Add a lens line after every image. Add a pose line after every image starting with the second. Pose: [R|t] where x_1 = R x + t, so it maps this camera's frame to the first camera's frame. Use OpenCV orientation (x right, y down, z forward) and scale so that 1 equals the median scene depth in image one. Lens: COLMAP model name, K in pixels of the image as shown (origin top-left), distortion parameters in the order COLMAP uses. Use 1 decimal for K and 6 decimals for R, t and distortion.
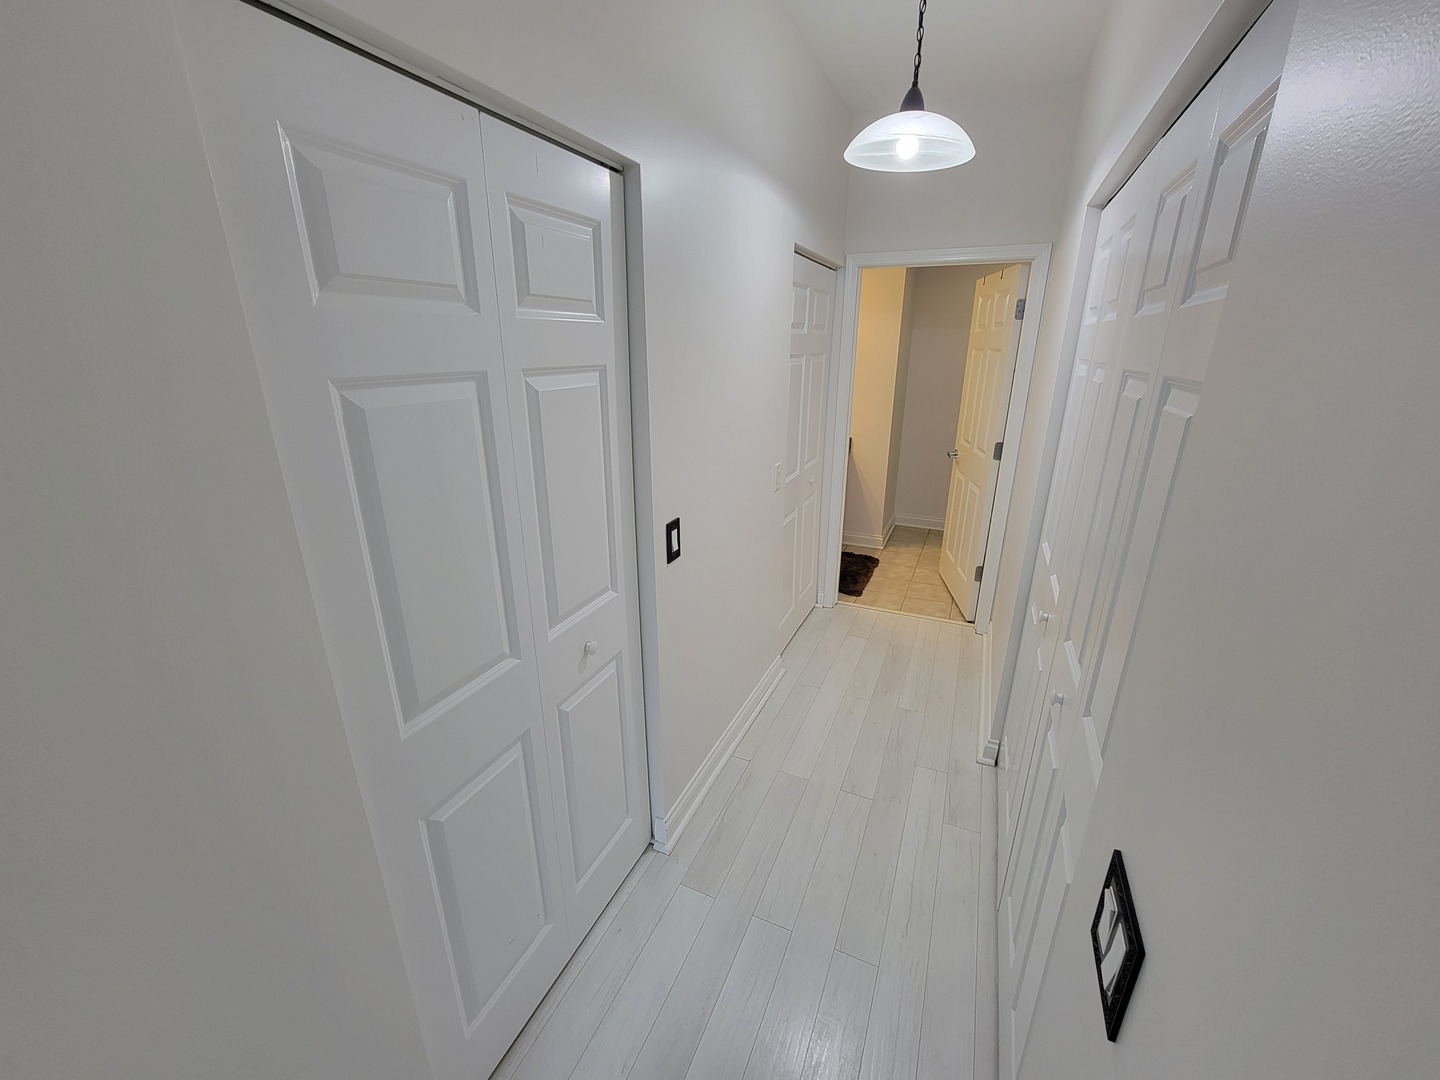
lens RADIAL K [[584.4, 0, 718.9], [0, 584.4, 544.5], [0, 0, 1]] dist [-0.000421, 0.000099]
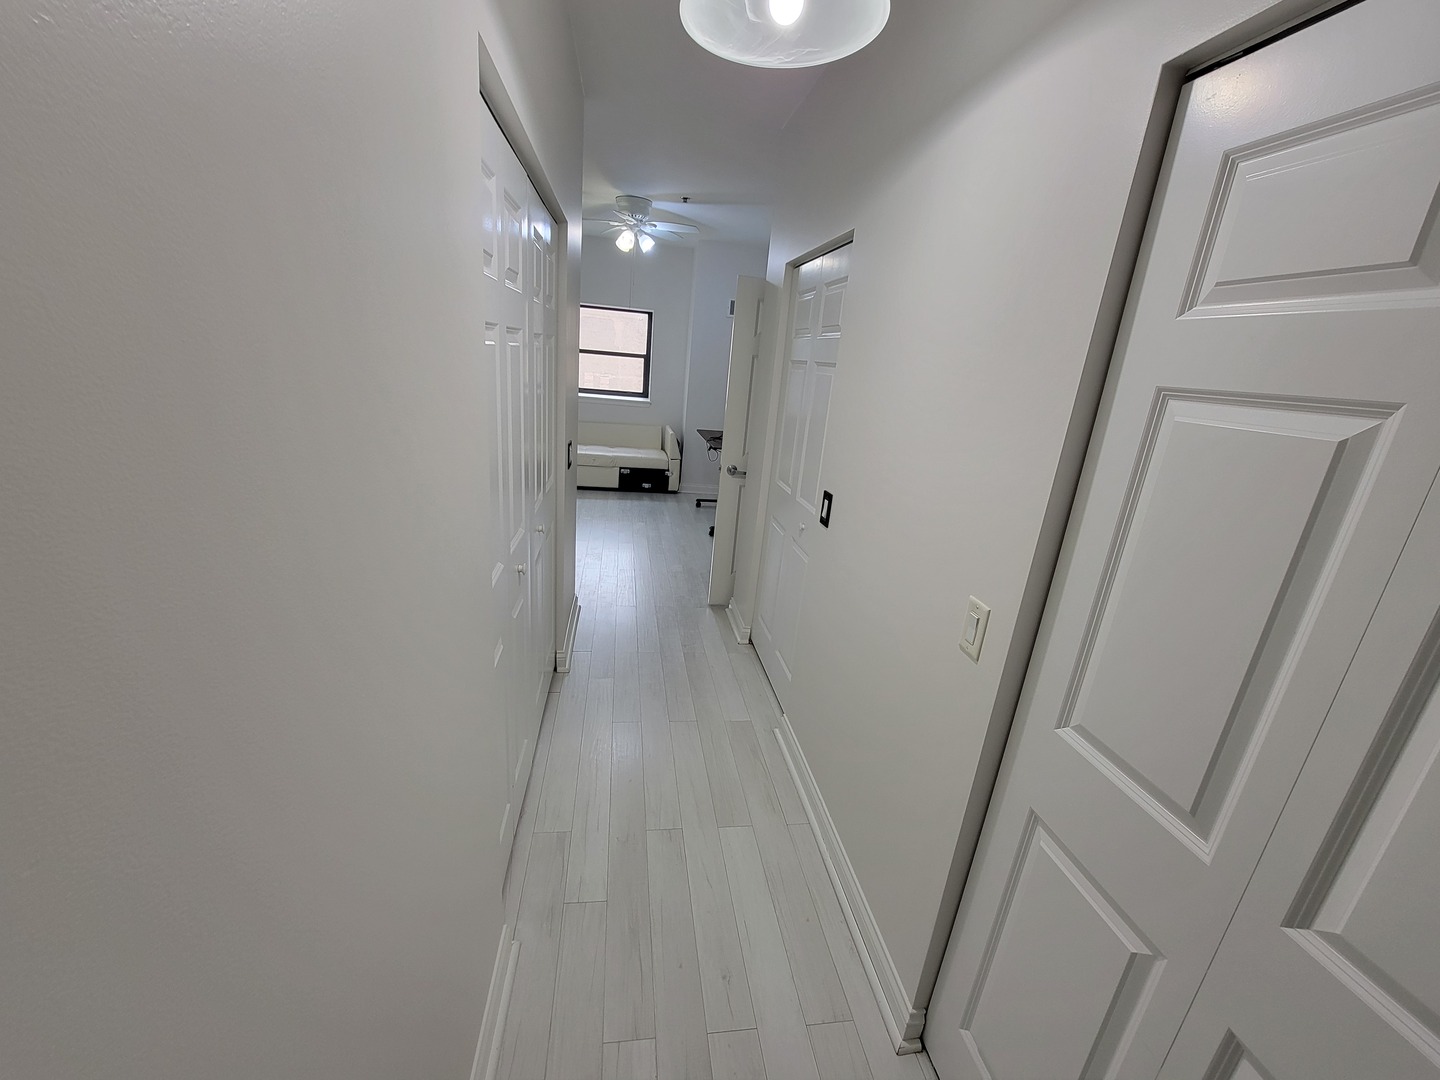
lens RADIAL K [[584.4, 0, 718.9], [0, 584.4, 544.5], [0, 0, 1]] dist [-0.000421, 0.000099]
pose [[-0.838929, 0.093270, -0.536190, 0.718022], [-0.256668, 0.800959, 0.540912, -0.518010], [0.479917, 0.591409, -0.648009, 1.608964]]
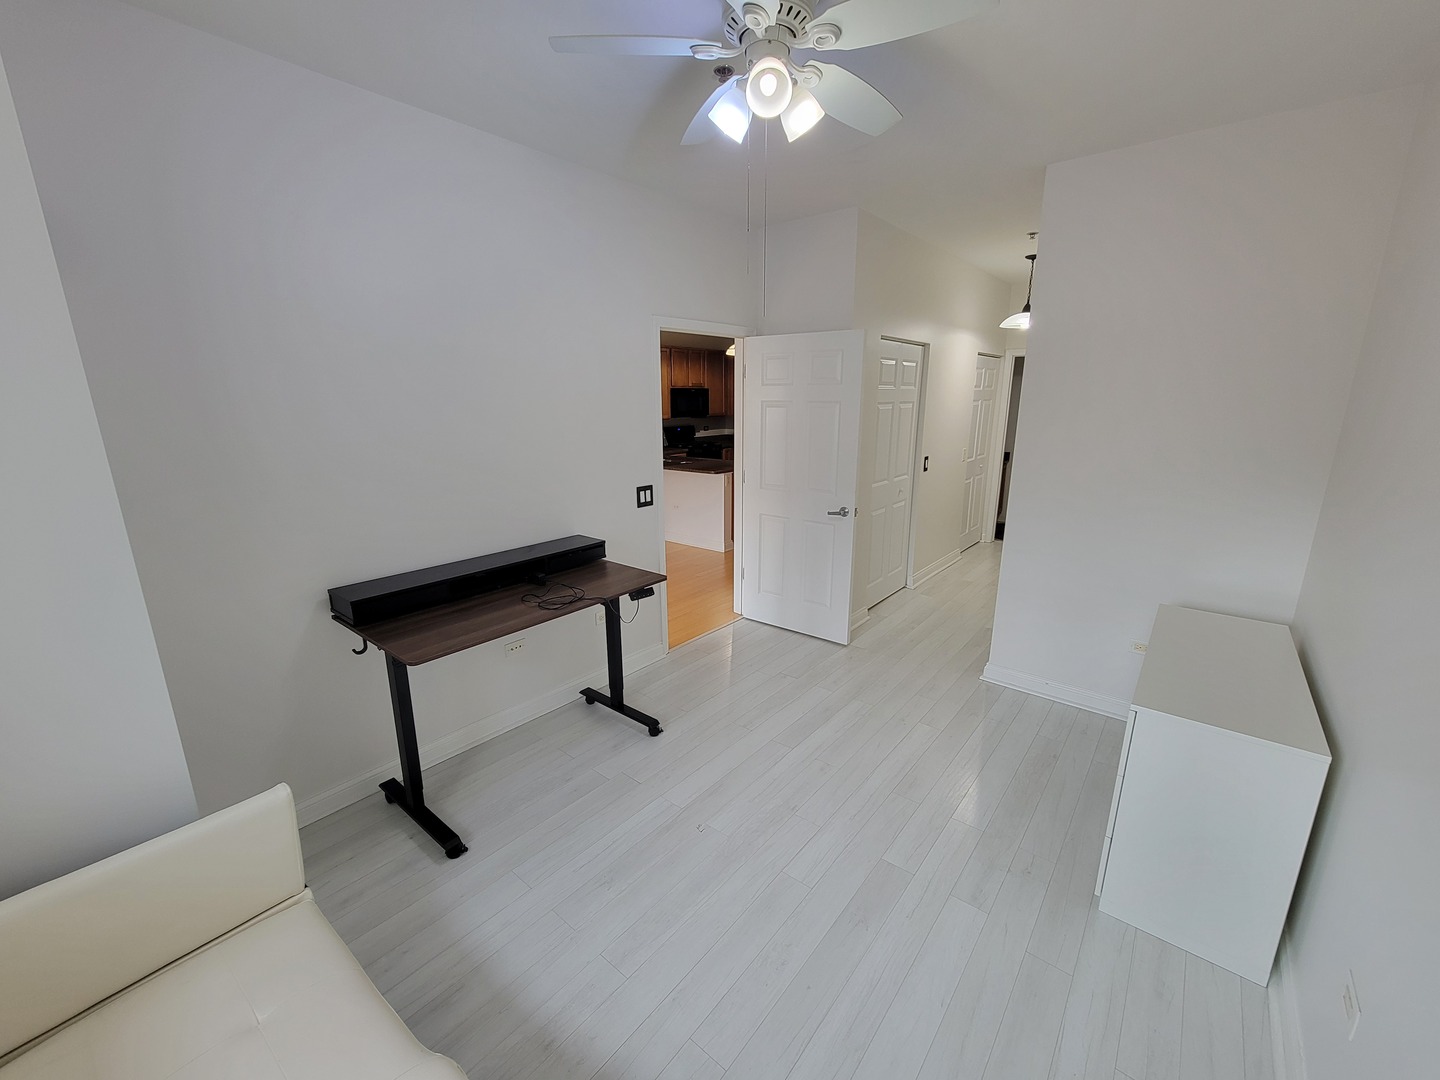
lens RADIAL K [[584.4, 0, 718.9], [0, 584.4, 544.5], [0, 0, 1]] dist [-0.000421, 0.000099]
pose [[0.962814, 0.059825, -0.263457, -0.252305], [-0.080966, 0.994247, -0.070122, 0.603849], [0.257747, 0.088845, 0.962119, -1.765190]]
